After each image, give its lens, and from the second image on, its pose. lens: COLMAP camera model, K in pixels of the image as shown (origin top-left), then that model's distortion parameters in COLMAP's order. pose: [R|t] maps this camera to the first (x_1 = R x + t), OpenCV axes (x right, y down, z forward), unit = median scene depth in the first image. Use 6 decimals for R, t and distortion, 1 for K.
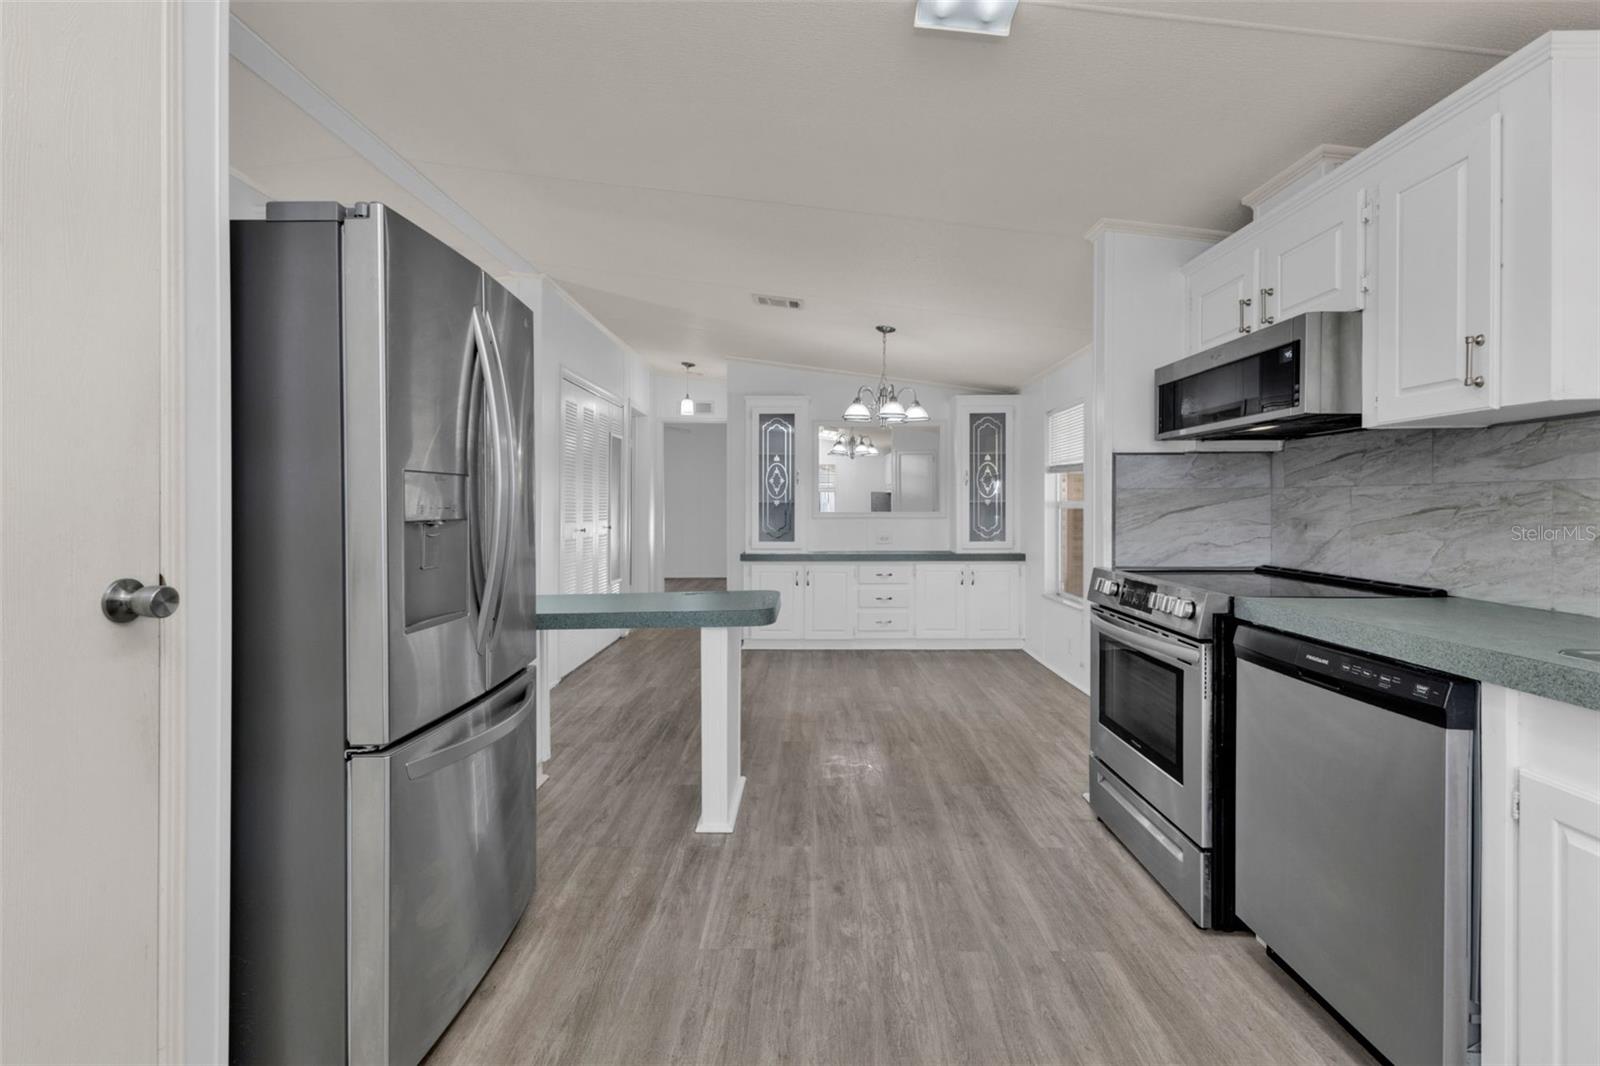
lens RADIAL K [[704.5, 0, 802.2], [0, 704.5, 509.5], [0, 0, 1]] dist [0.009782, -0.000457]
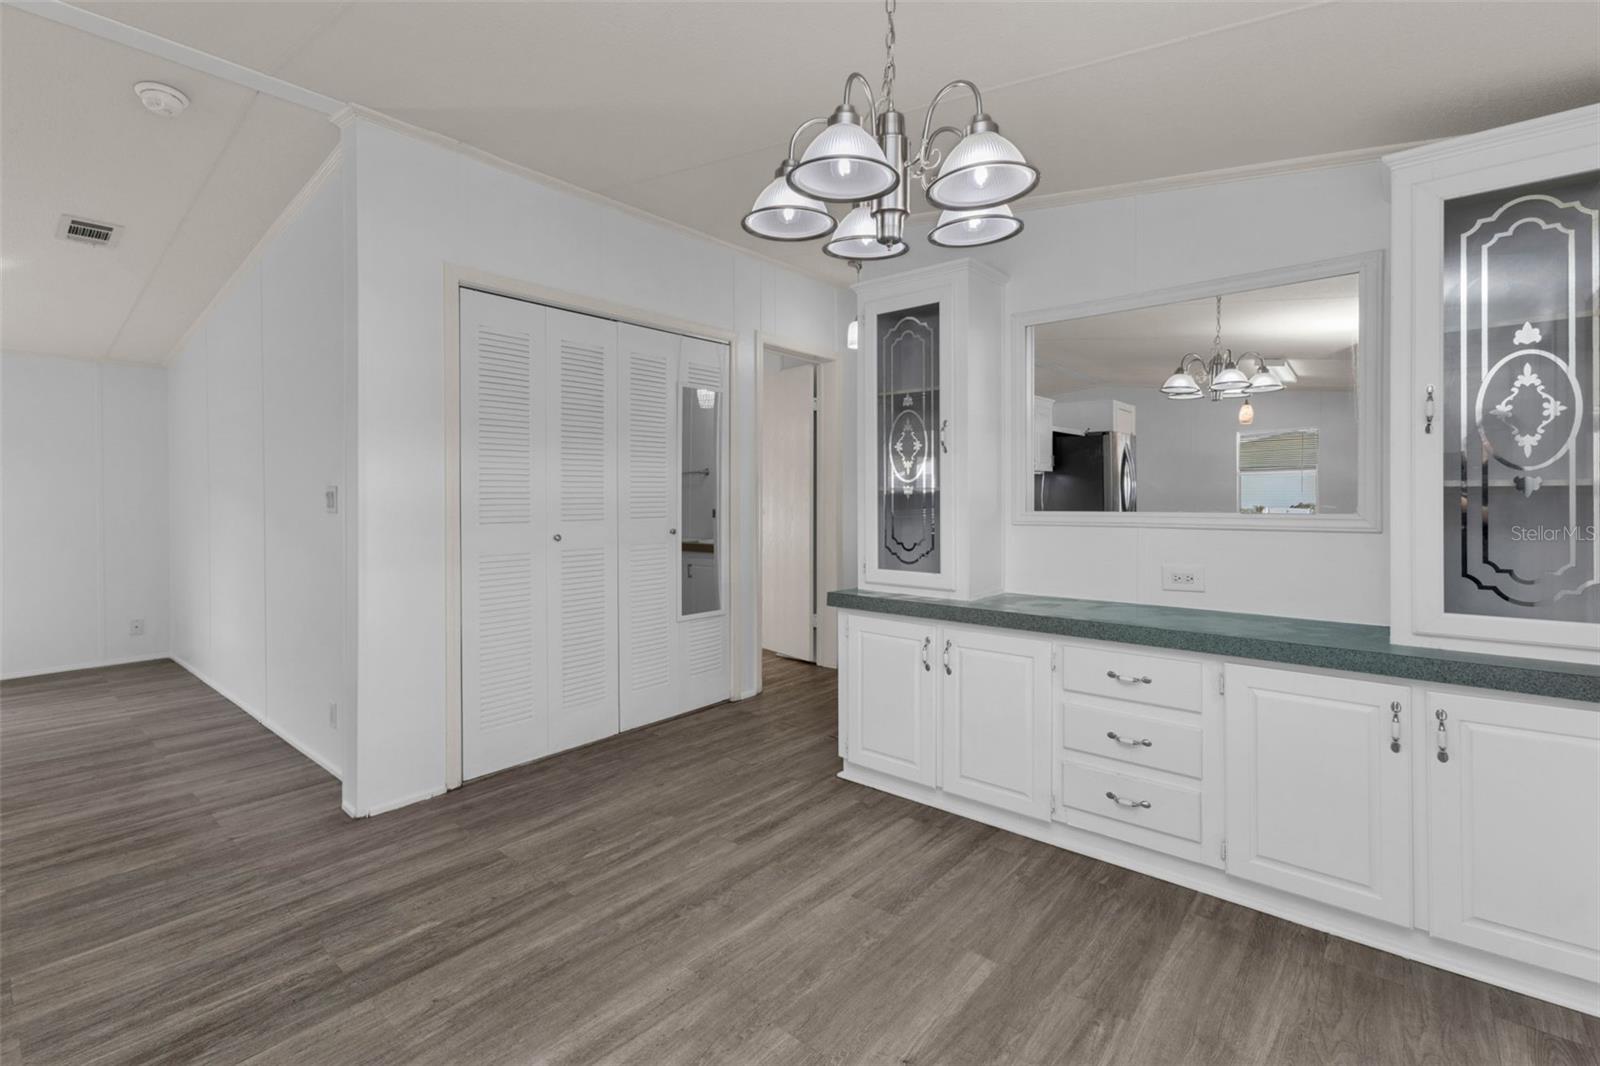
lens RADIAL K [[704.4, 0, 798.4], [0, 704.4, 500.9], [0, 0, 1]] dist [0.002009, 0.000033]
pose [[0.772163, 0.003910, -0.635412, 0.579471], [-0.000954, 0.999987, 0.004993, -0.014761], [0.635424, -0.003249, 0.772157, 1.556874]]
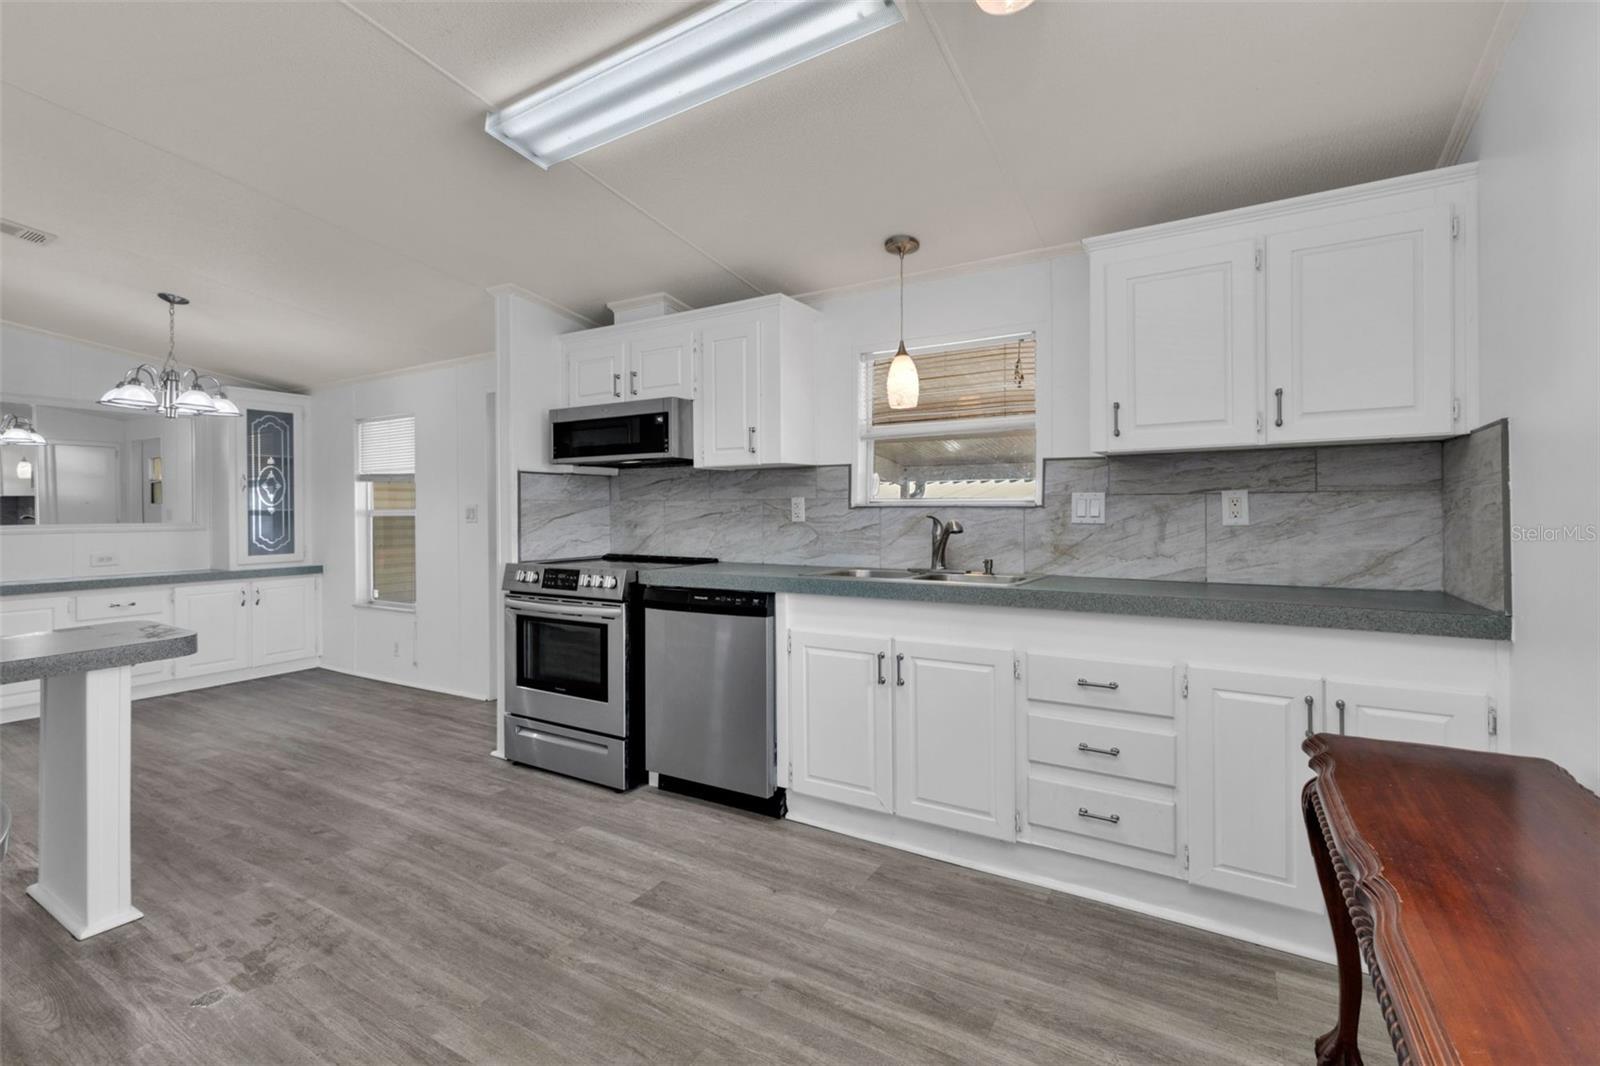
lens RADIAL K [[708.1, 0, 799.1], [0, 708.1, 515.1], [0, 0, 1]] dist [0.003869, 0.000454]
pose [[0.499298, -0.006192, 0.866408, -0.494012], [0.010201, 0.999947, 0.001268, 0.001983], [-0.866370, 0.008205, 0.499335, -0.078479]]
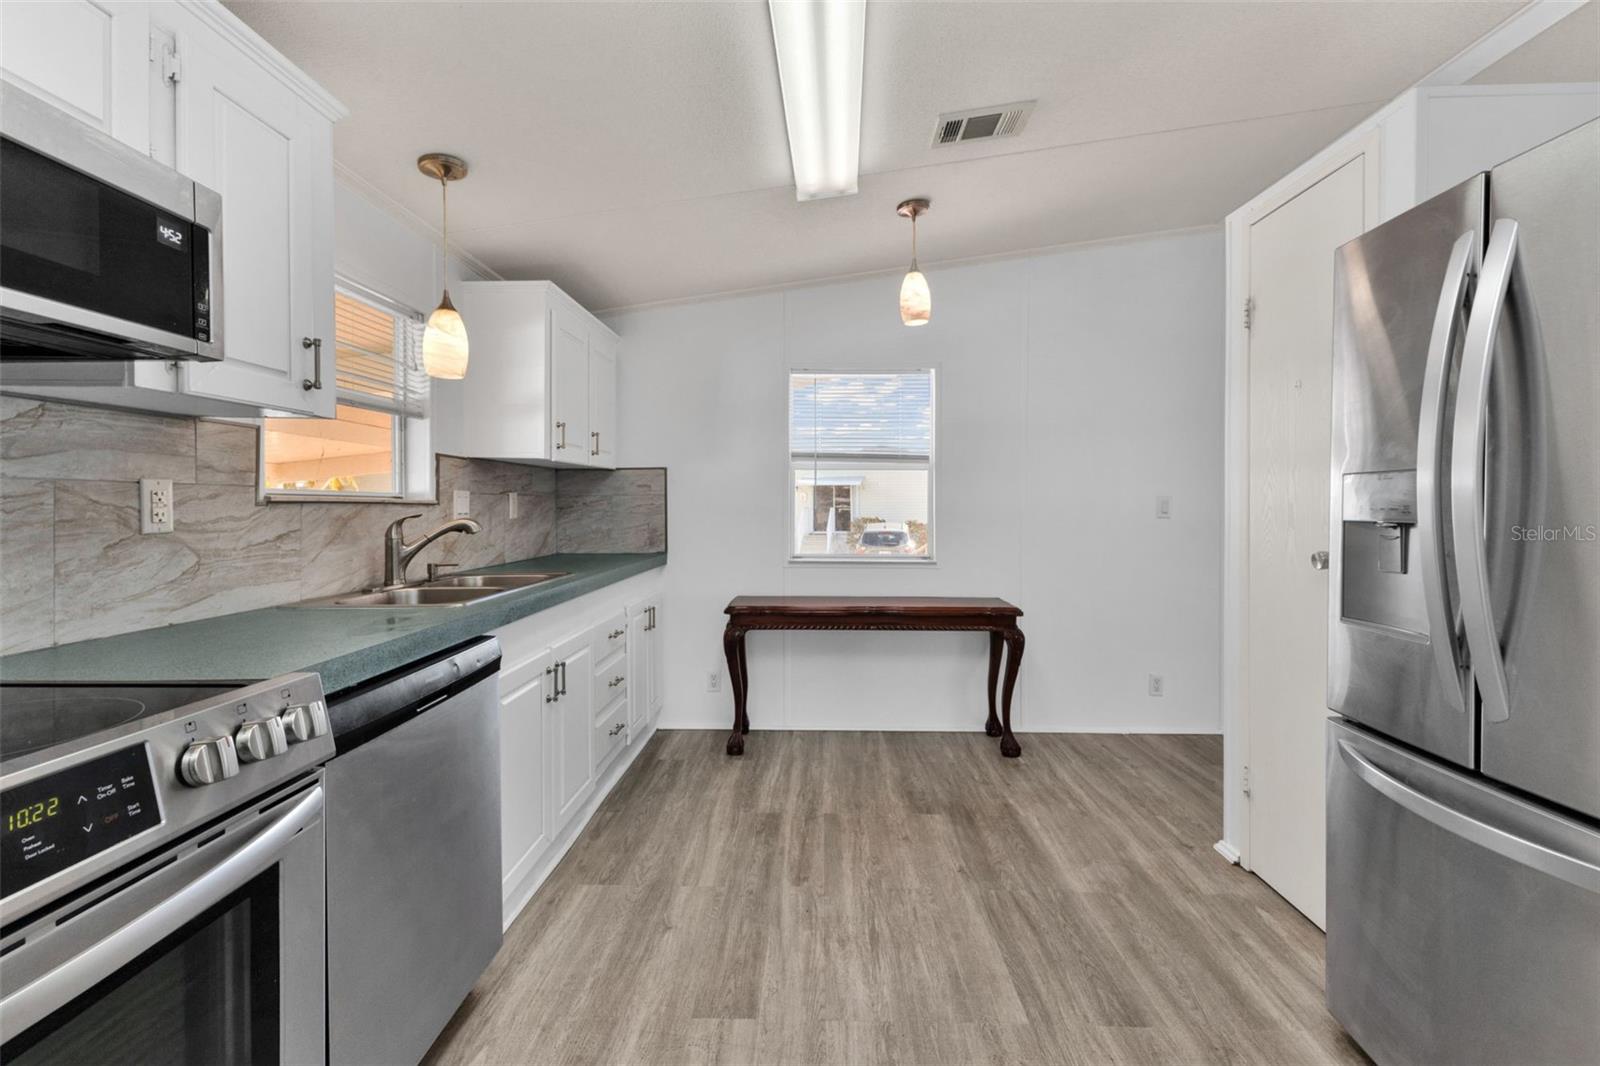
lens RADIAL K [[704.5, 0, 802.2], [0, 704.5, 509.5], [0, 0, 1]] dist [0.009782, -0.000457]
pose [[-0.999911, 0.003222, 0.012937, 0.168655], [0.003406, 0.999893, 0.014249, -0.012133], [-0.012889, 0.014292, -0.999815, 1.346269]]
